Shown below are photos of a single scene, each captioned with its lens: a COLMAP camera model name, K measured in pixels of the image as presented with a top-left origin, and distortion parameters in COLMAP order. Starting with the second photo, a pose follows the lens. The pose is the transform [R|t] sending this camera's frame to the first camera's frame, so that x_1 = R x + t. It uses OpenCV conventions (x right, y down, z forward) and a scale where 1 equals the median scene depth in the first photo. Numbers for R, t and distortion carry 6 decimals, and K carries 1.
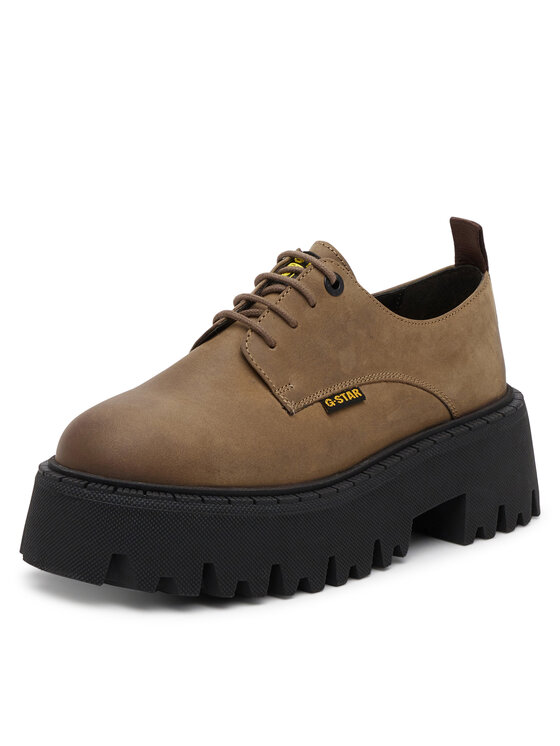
lens RADIAL K [[1042.8, 0, 278.0], [0, 1042.8, 373.3], [0, 0, 1]] dist [-0.031756, 0.000000]
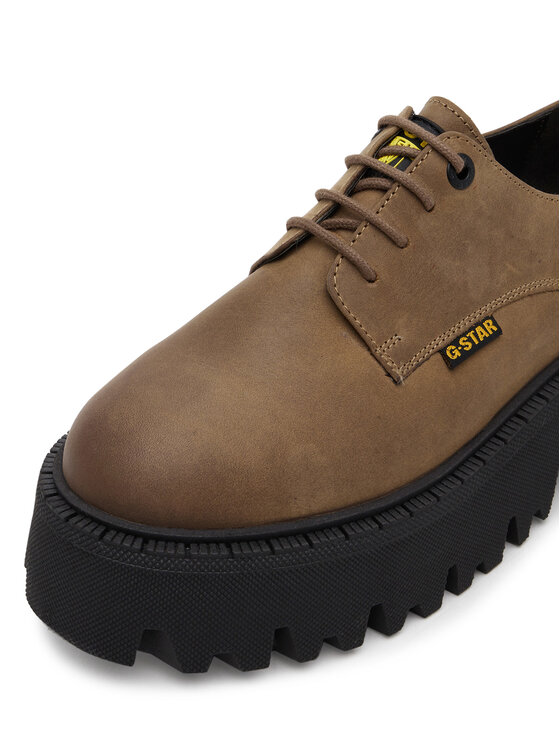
lens RADIAL K [[1234.6, 0, 282.3], [0, 1234.6, 372.5], [0, 0, 1]] dist [0.031805, 0.000000]
pose [[0.997705, 0.004622, -0.067549, -0.008601], [0.008433, 0.981414, 0.191716, -0.118903], [0.067179, -0.191845, 0.979123, 0.177309]]
